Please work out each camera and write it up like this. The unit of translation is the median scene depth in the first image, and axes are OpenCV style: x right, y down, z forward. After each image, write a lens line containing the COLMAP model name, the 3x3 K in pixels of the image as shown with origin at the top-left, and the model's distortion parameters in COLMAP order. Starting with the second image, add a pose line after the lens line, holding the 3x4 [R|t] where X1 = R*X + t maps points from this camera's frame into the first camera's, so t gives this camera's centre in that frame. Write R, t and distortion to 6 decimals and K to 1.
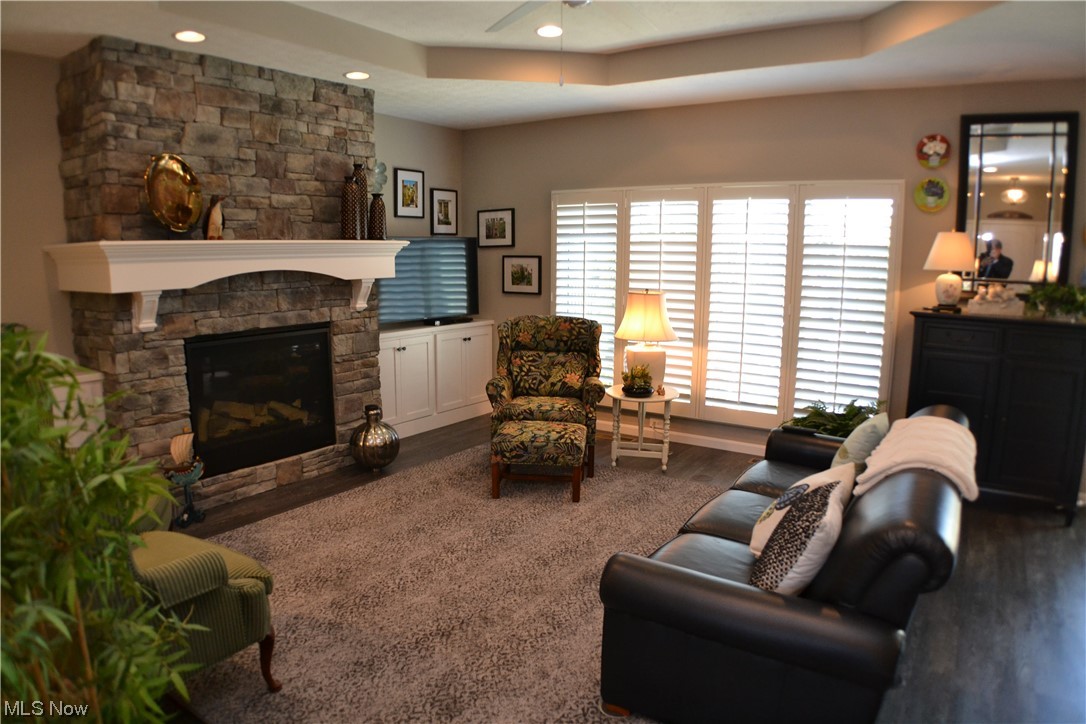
lens RADIAL K [[692.6, 0, 534.0], [0, 692.6, 372.7], [0, 0, 1]] dist [-0.168630, 0.046221]
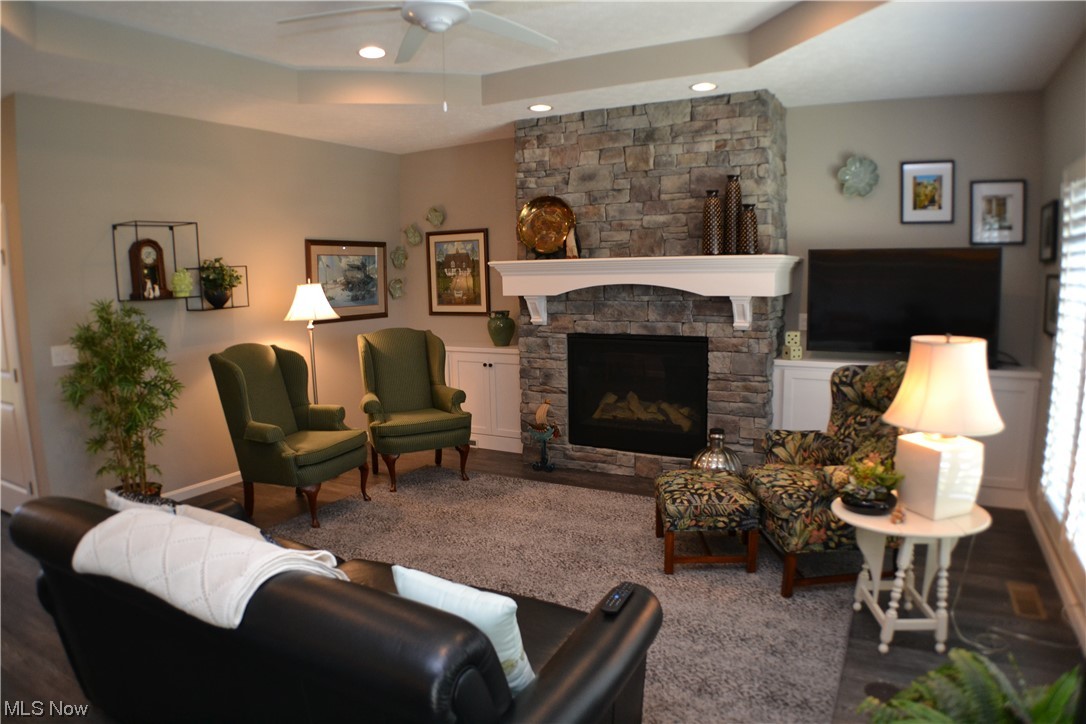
lens RADIAL K [[692.6, 0, 534.0], [0, 692.6, 372.7], [0, 0, 1]] dist [-0.168630, 0.046221]
pose [[0.095777, 0.138944, -0.985658, 0.750657], [-0.148498, 0.981124, 0.123875, -0.123193], [0.984264, 0.134504, 0.114602, 0.716707]]
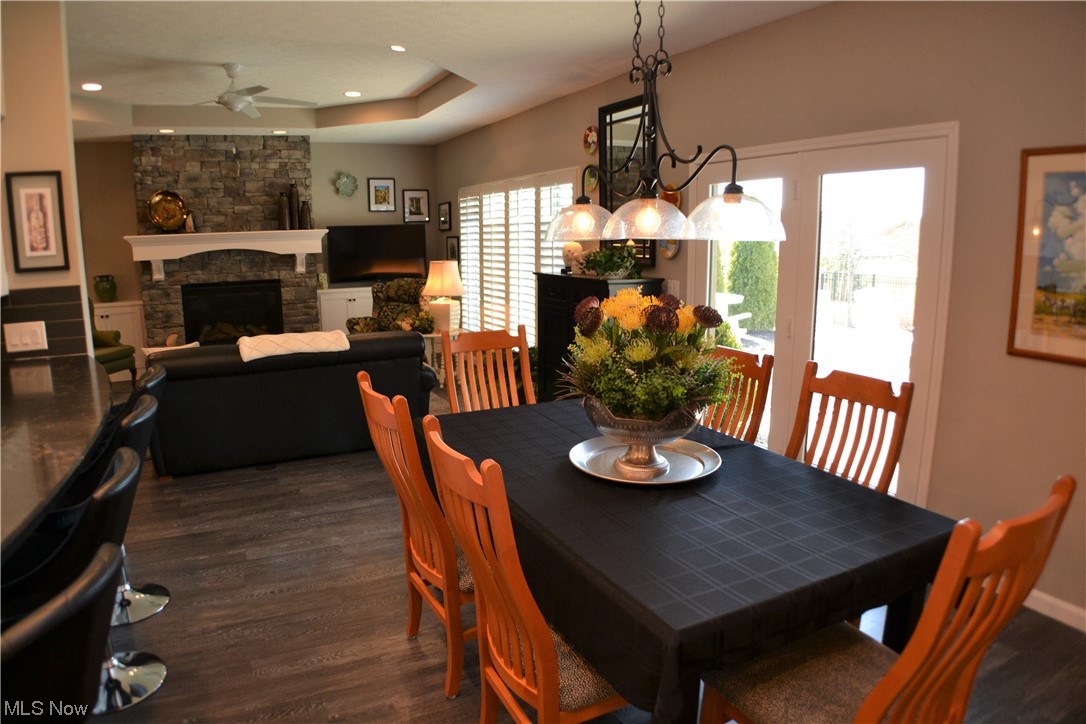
lens RADIAL K [[692.6, 0, 534.0], [0, 692.6, 372.7], [0, 0, 1]] dist [-0.168630, 0.046221]
pose [[0.873282, 0.084750, -0.479788, 1.181534], [-0.072058, 0.996392, 0.044847, 0.038182], [0.481858, -0.004592, 0.876237, -0.166621]]
